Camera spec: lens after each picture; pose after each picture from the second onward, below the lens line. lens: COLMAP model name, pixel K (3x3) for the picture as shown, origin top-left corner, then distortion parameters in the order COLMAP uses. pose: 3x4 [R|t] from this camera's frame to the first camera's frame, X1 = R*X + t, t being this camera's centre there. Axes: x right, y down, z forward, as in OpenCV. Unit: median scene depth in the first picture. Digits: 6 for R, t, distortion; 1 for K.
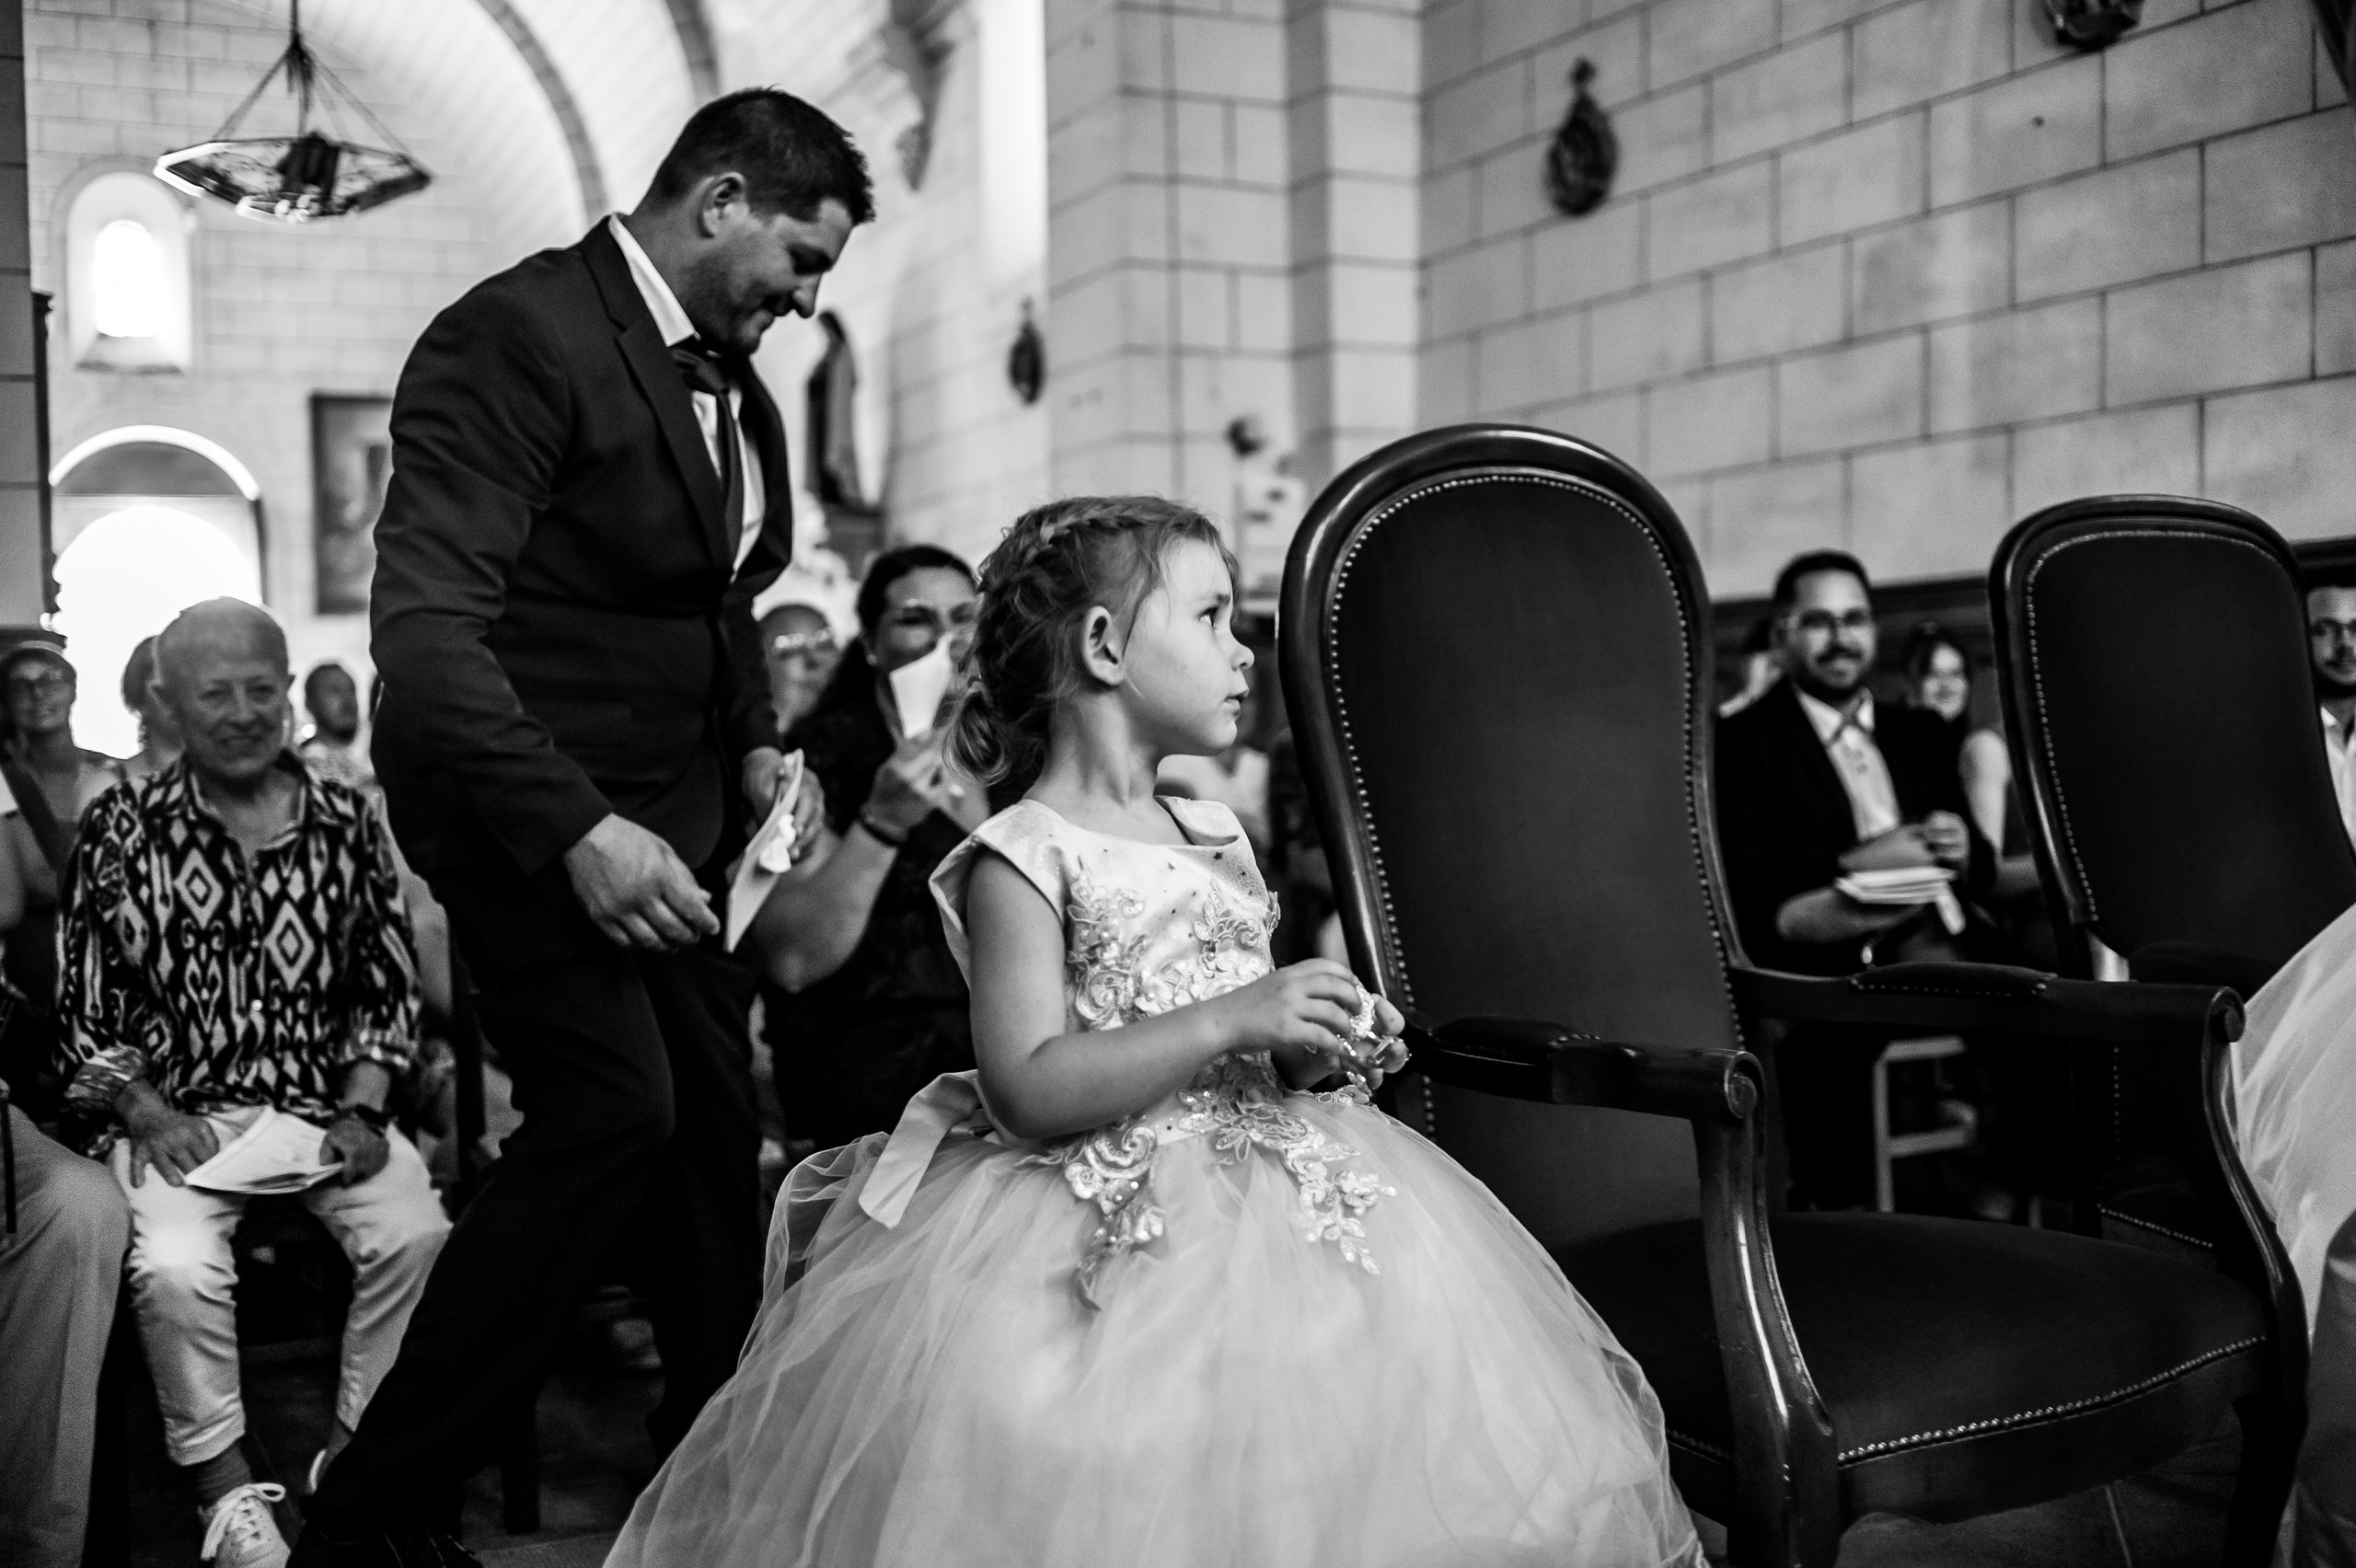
lens RADIAL K [[2417.6, 0, 1197.1], [0, 2417.6, 790.9], [0, 0, 1]] dist [-0.104558, 0.129664]
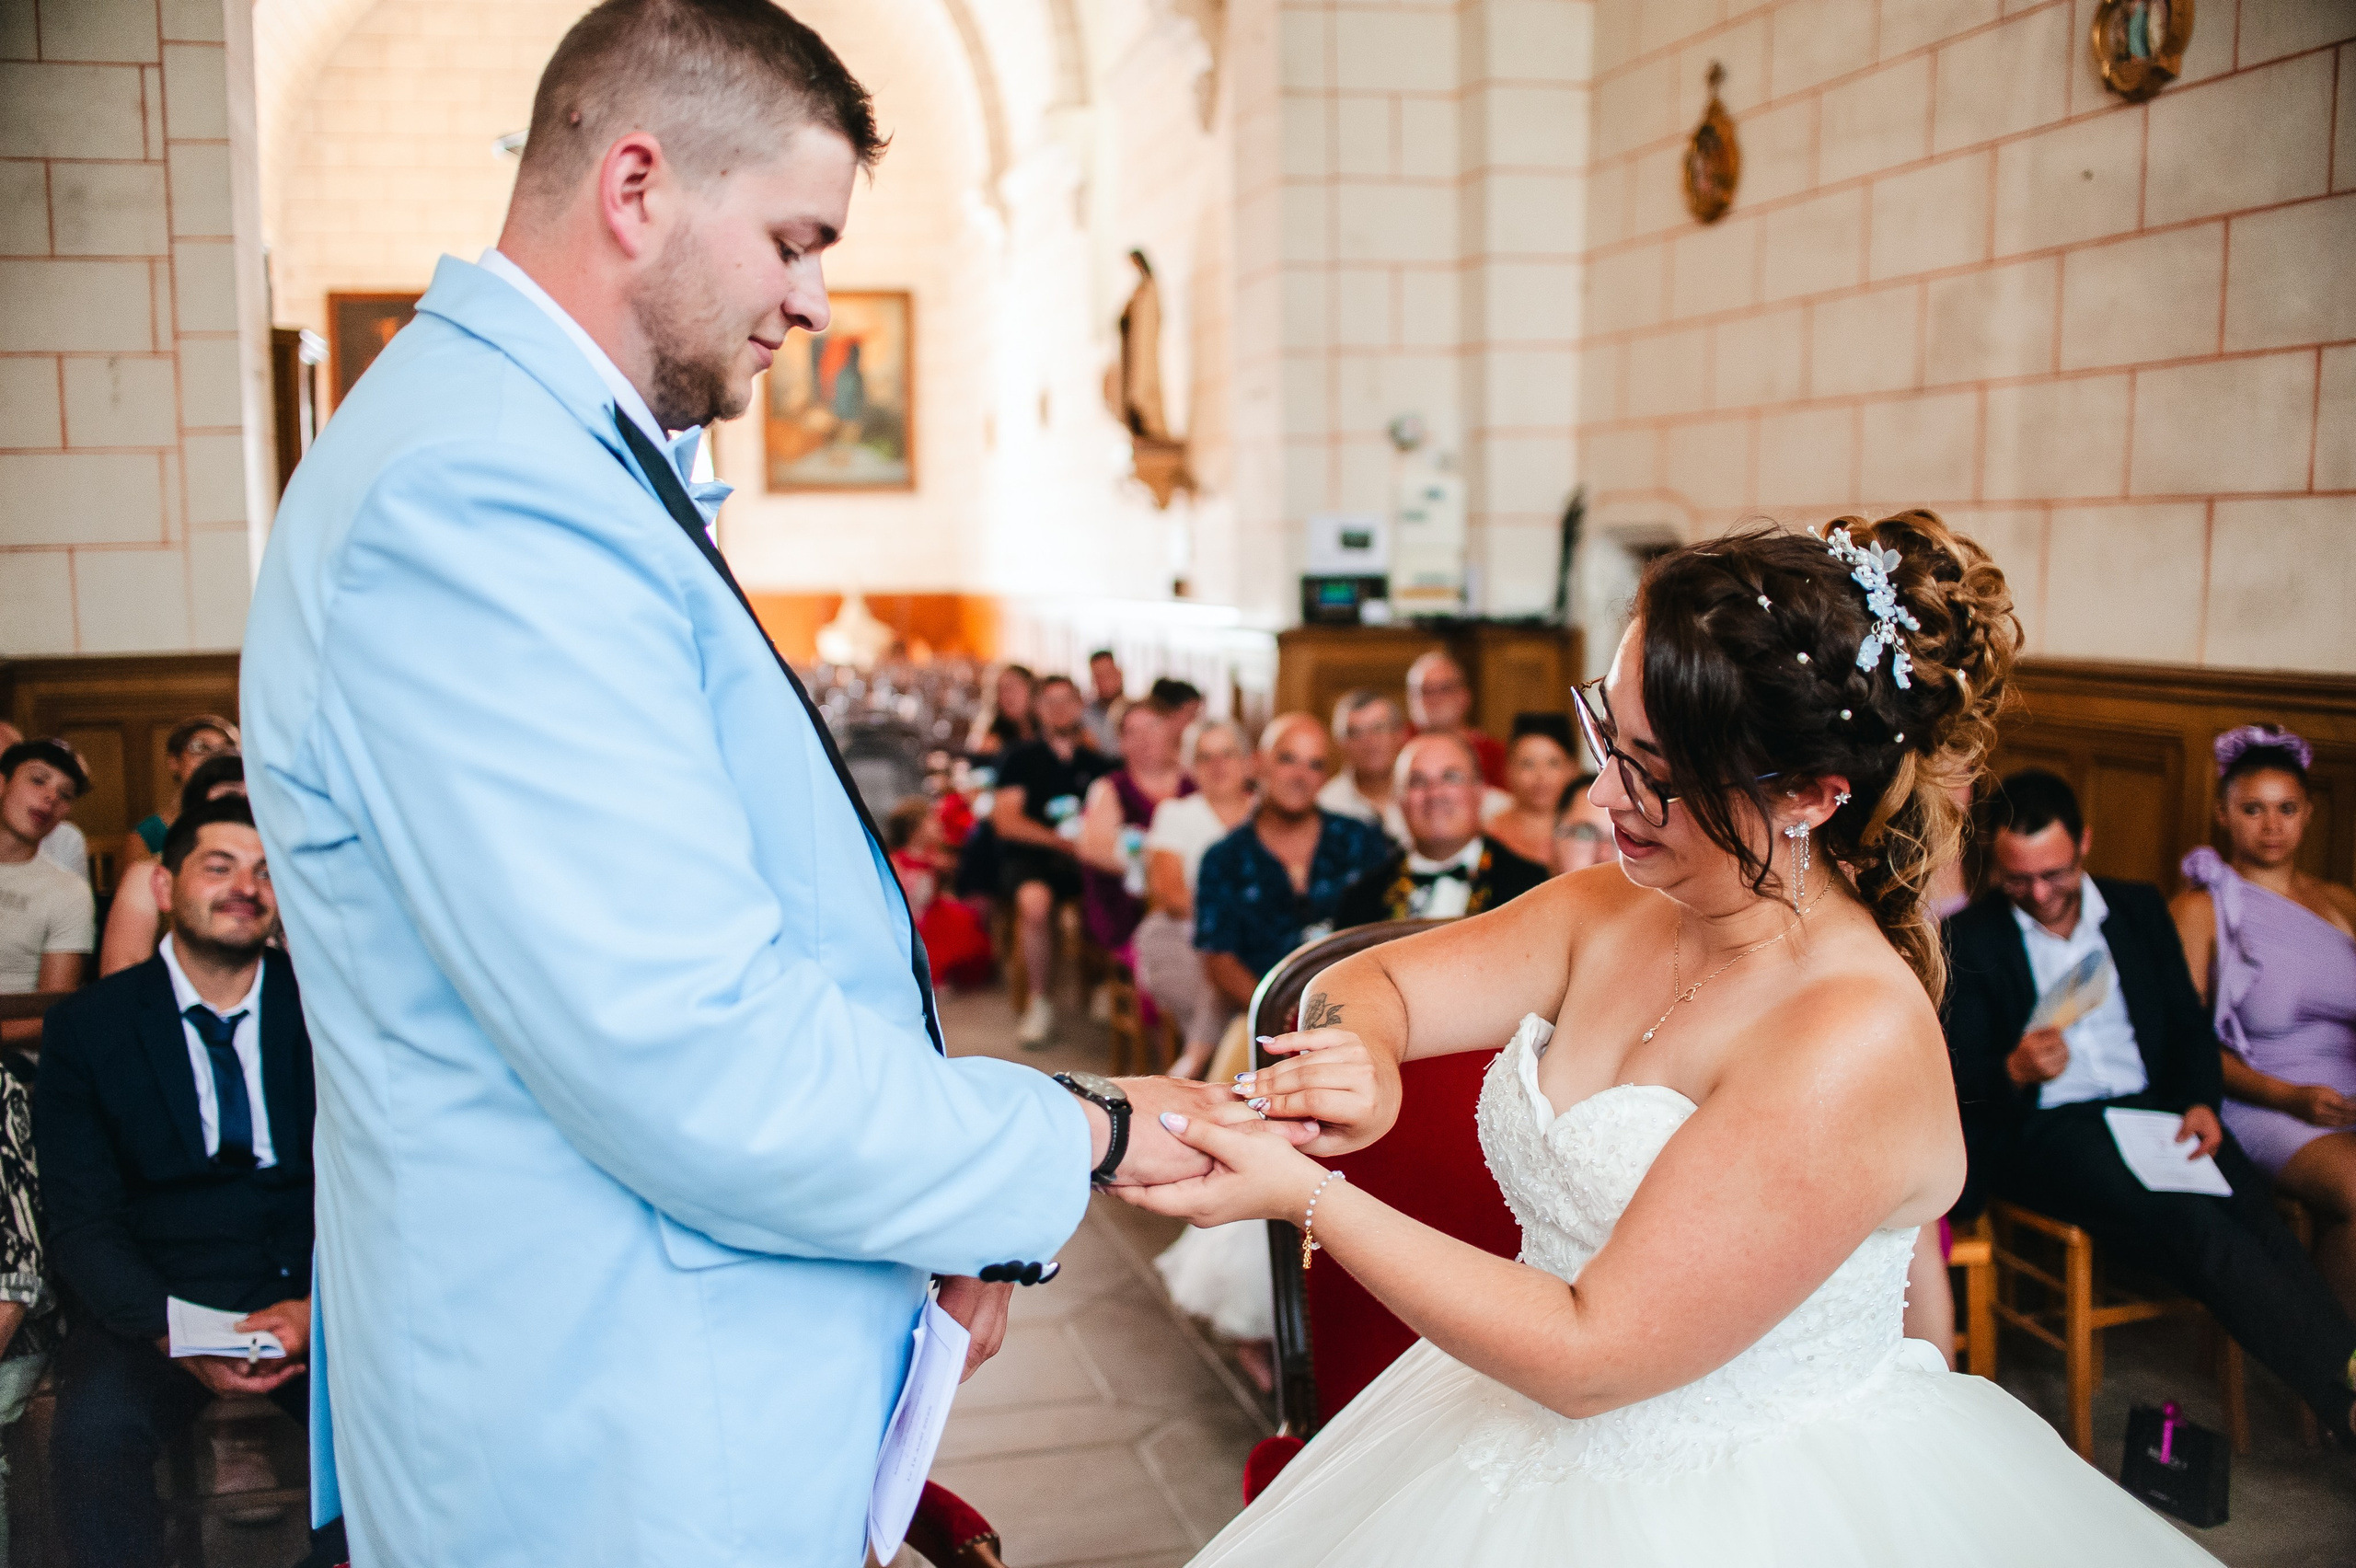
lens RADIAL K [[2335.5, 0, 1182.8], [0, 2335.5, 830.7], [0, 0, 1]] dist [-0.098469, 0.099807]
pose [[0.974265, 0.034717, -0.222716, 0.180481], [-0.013004, 0.995079, 0.098225, -0.091041], [0.225030, -0.092801, 0.969922, 0.023950]]
